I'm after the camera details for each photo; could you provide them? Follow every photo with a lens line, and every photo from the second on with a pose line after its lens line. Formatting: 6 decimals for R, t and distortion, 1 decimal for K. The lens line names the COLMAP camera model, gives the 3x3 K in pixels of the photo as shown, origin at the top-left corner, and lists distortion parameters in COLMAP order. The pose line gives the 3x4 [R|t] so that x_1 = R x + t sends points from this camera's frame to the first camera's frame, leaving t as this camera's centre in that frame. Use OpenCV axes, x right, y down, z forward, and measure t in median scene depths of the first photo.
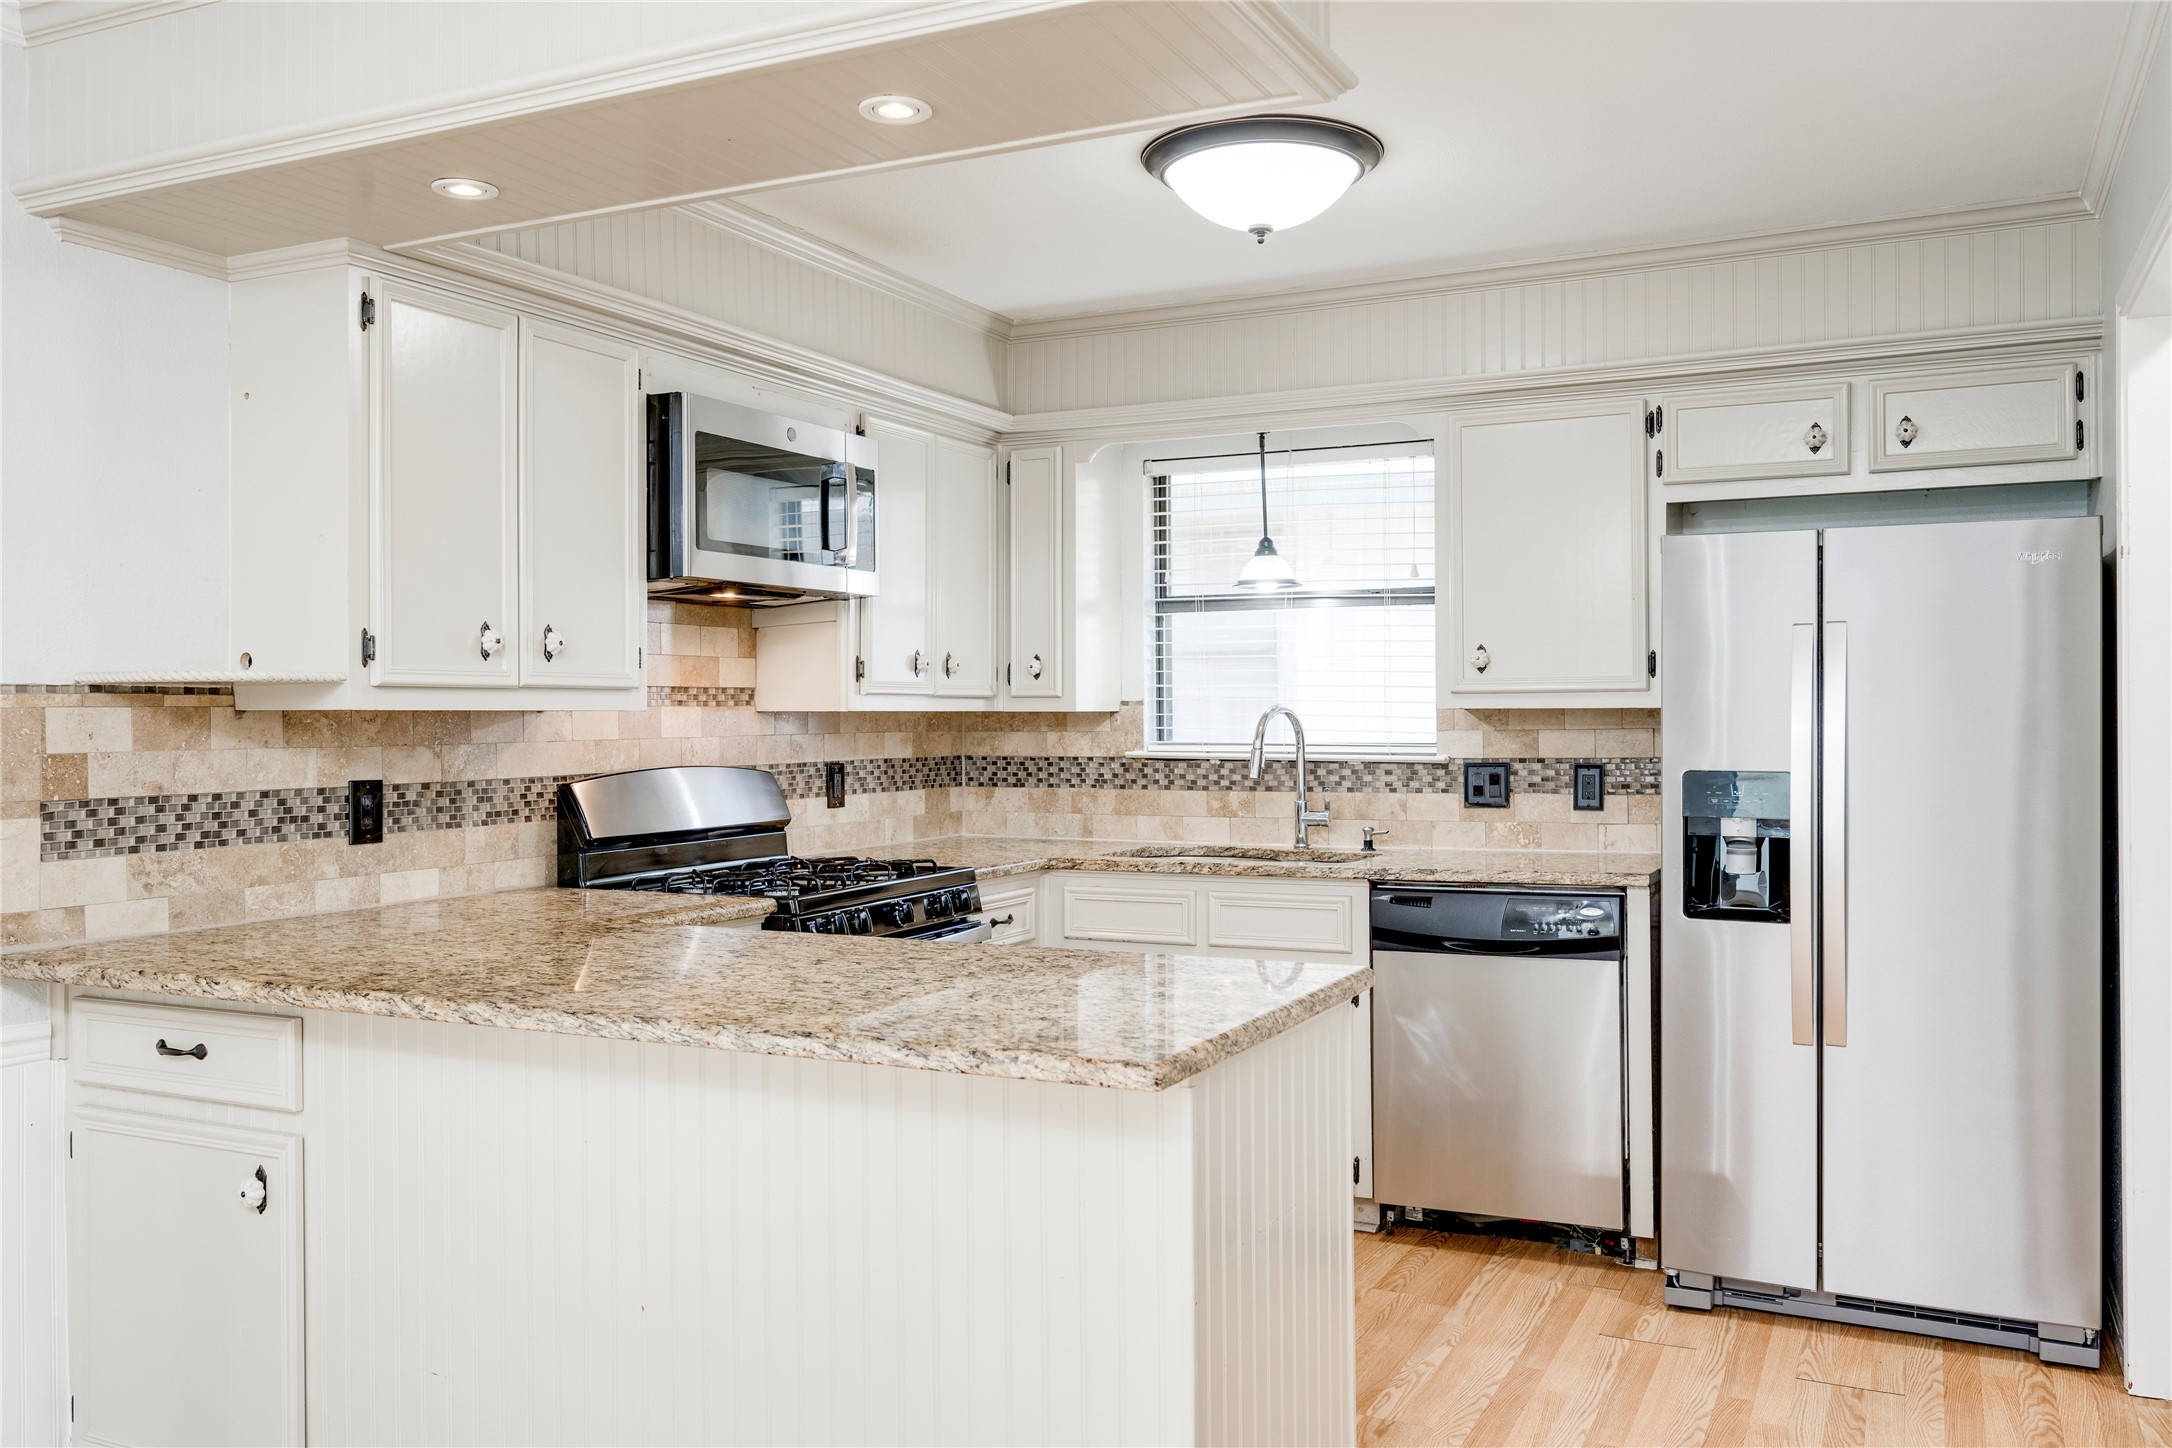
lens RADIAL K [[1767.6, 0, 1087.5], [0, 1767.6, 721.4], [0, 0, 1]] dist [-0.034138, -0.001373]
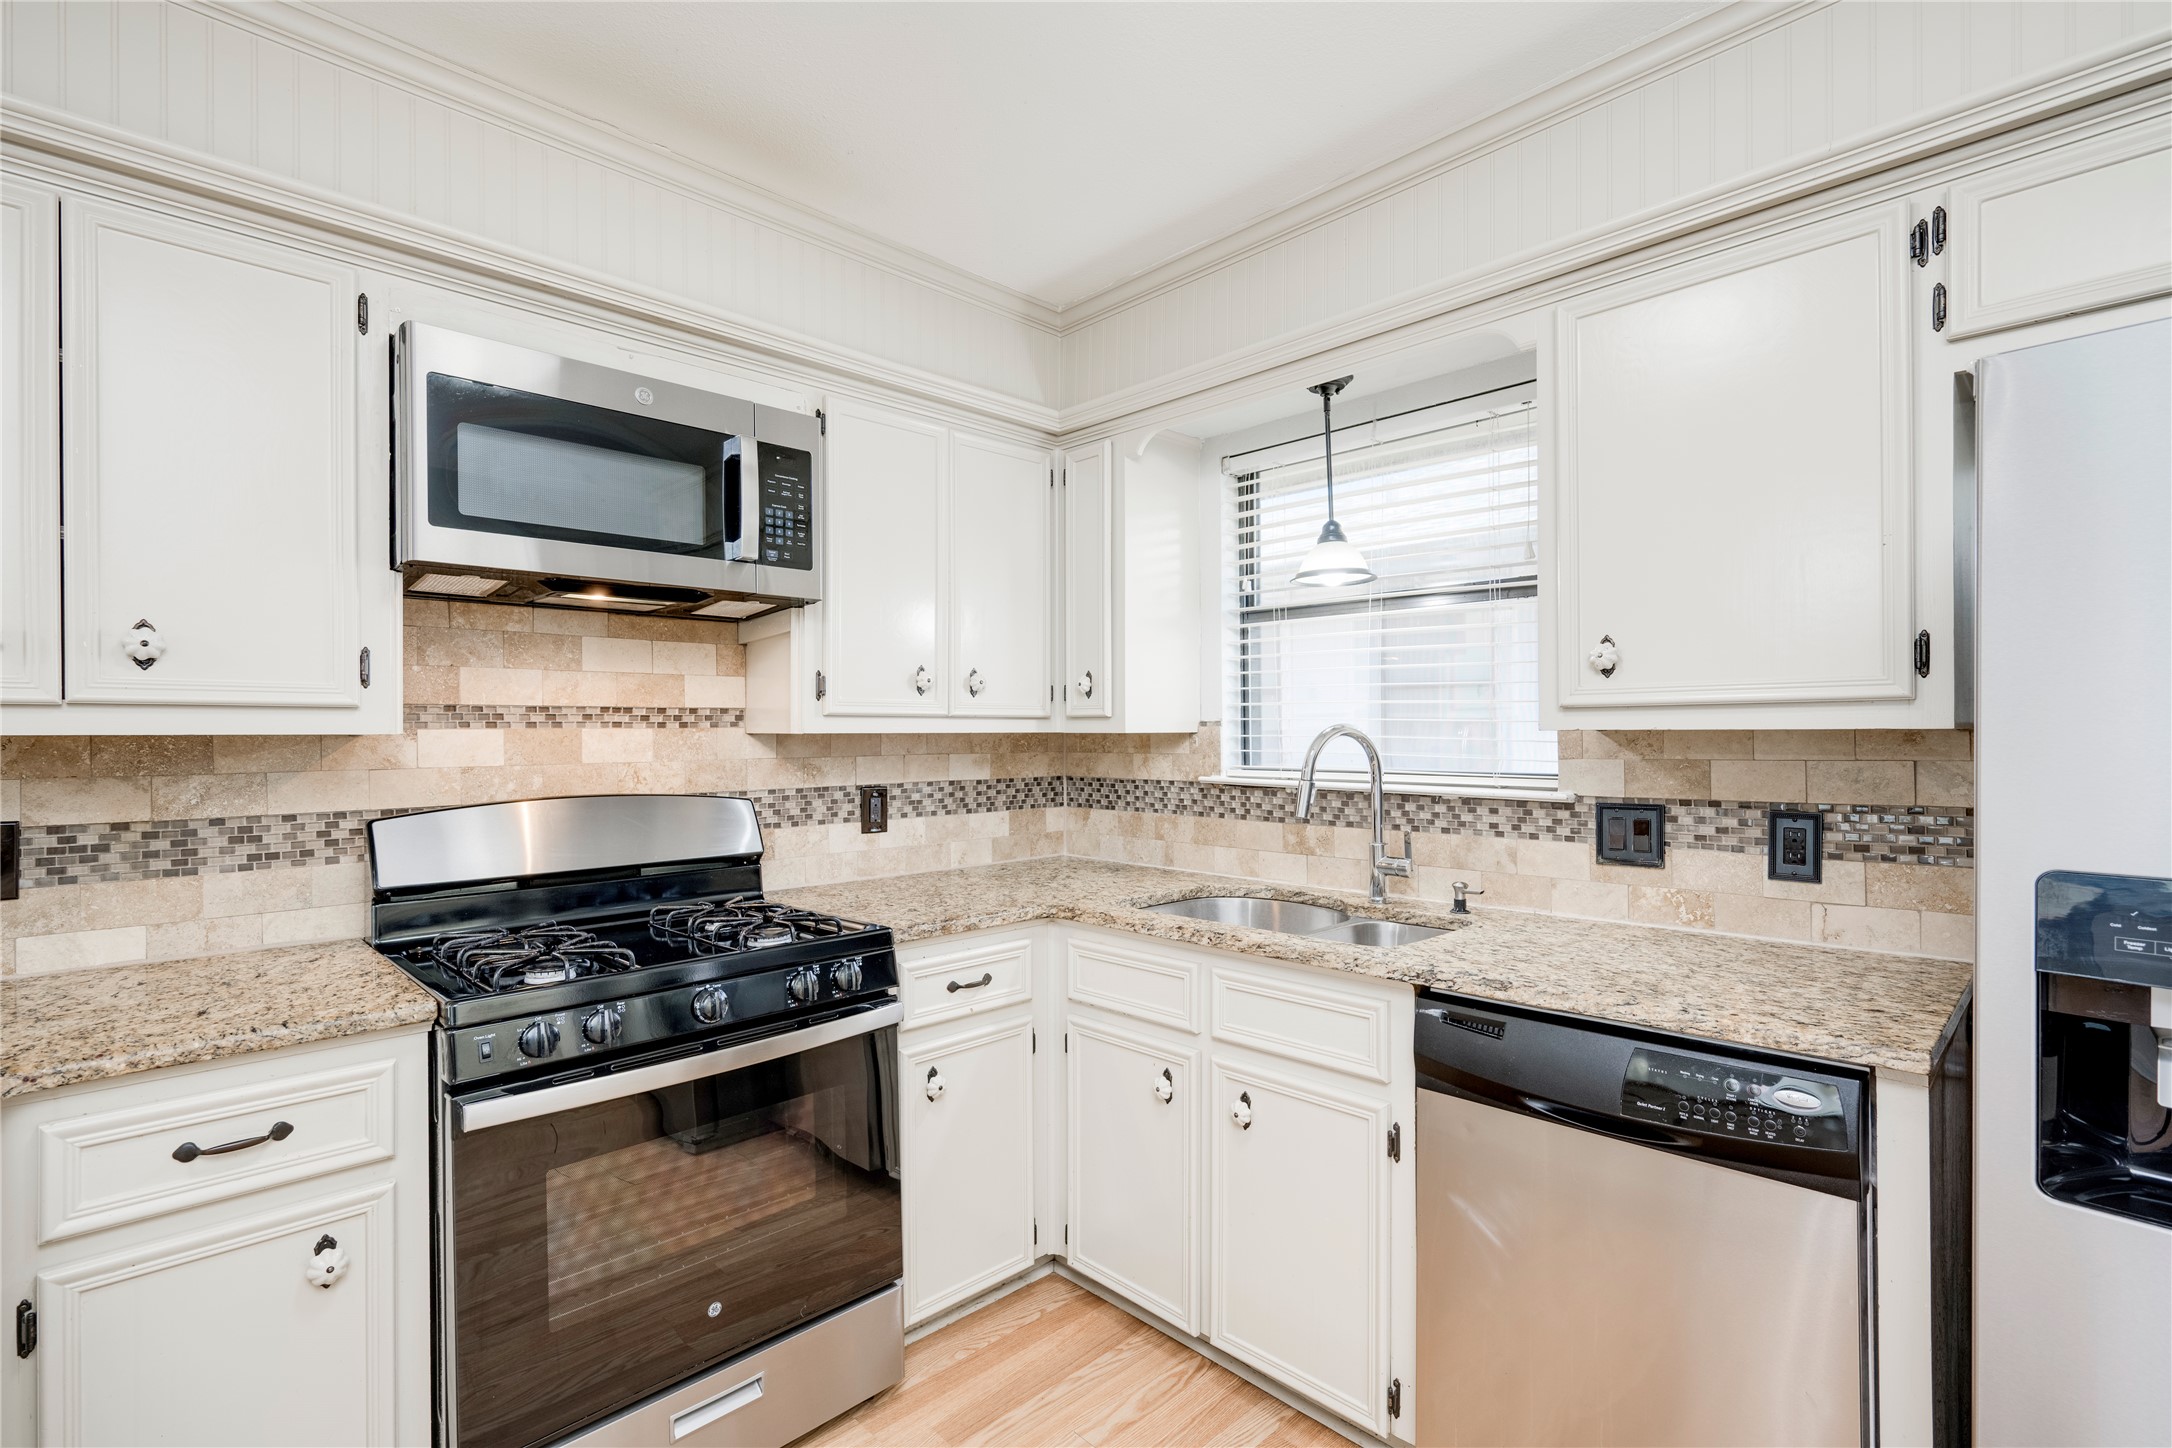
lens RADIAL K [[1000.6, 0, 1090.8], [0, 1000.6, 736.7], [0, 0, 1]] dist [-0.006498, 0.000104]
pose [[0.942430, 0.002173, -0.334395, 0.155513], [-0.001263, 0.999995, 0.002938, -0.005387], [0.334400, -0.002347, 0.942428, 0.541984]]
